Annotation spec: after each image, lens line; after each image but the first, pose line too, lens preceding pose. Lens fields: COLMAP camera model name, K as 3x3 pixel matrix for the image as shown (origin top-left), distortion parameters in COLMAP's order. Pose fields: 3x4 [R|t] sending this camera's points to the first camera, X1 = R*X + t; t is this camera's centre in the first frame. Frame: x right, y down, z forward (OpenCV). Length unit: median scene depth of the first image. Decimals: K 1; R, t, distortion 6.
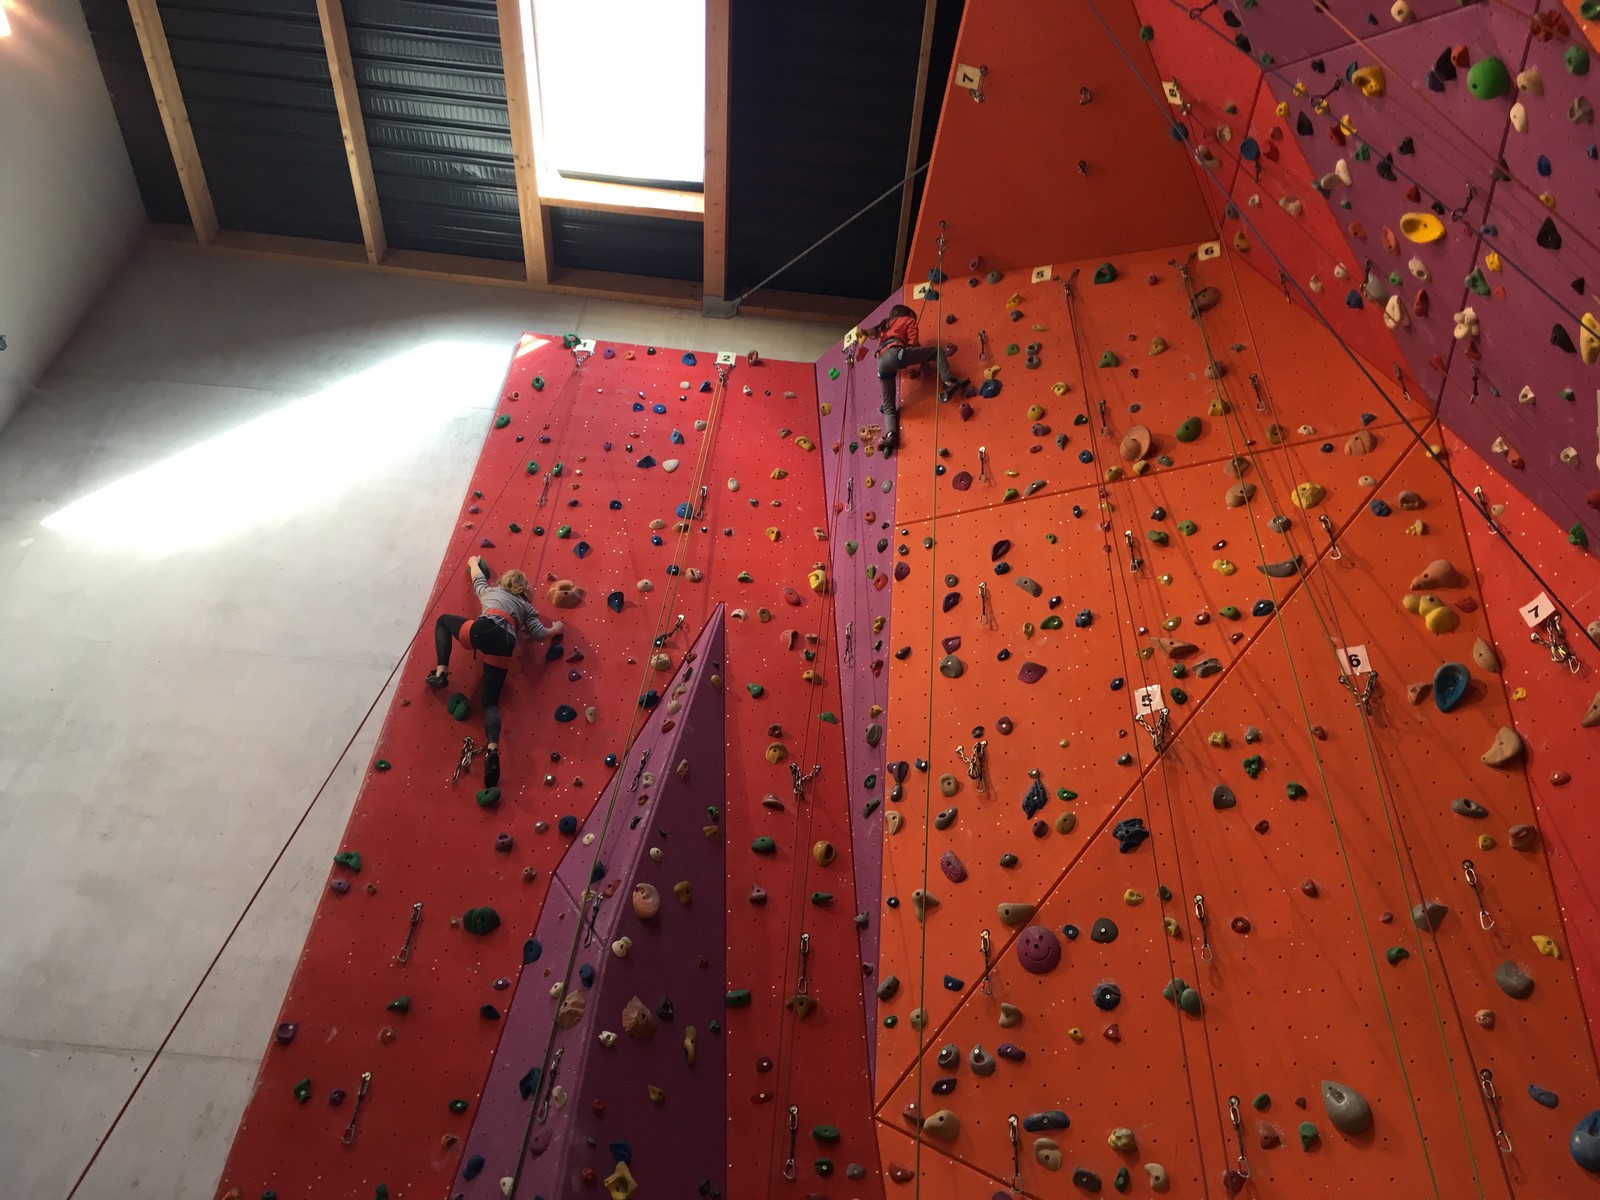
lens RADIAL K [[1382.0, 0, 801.0], [0, 1382.0, 599.2], [0, 0, 1]] dist [0.042406, -0.055448]
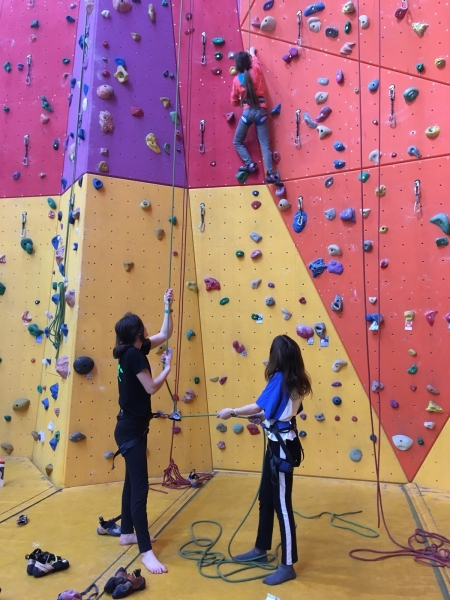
lens RADIAL K [[518.3, 0, 226.7], [0, 518.3, 302.8], [0, 0, 1]] dist [0.042406, -0.055448]
pose [[0.951499, -0.067991, -0.300046, 0.255045], [0.242364, 0.766376, 0.594918, 0.217764], [0.189498, -0.638784, 0.745684, 0.124989]]
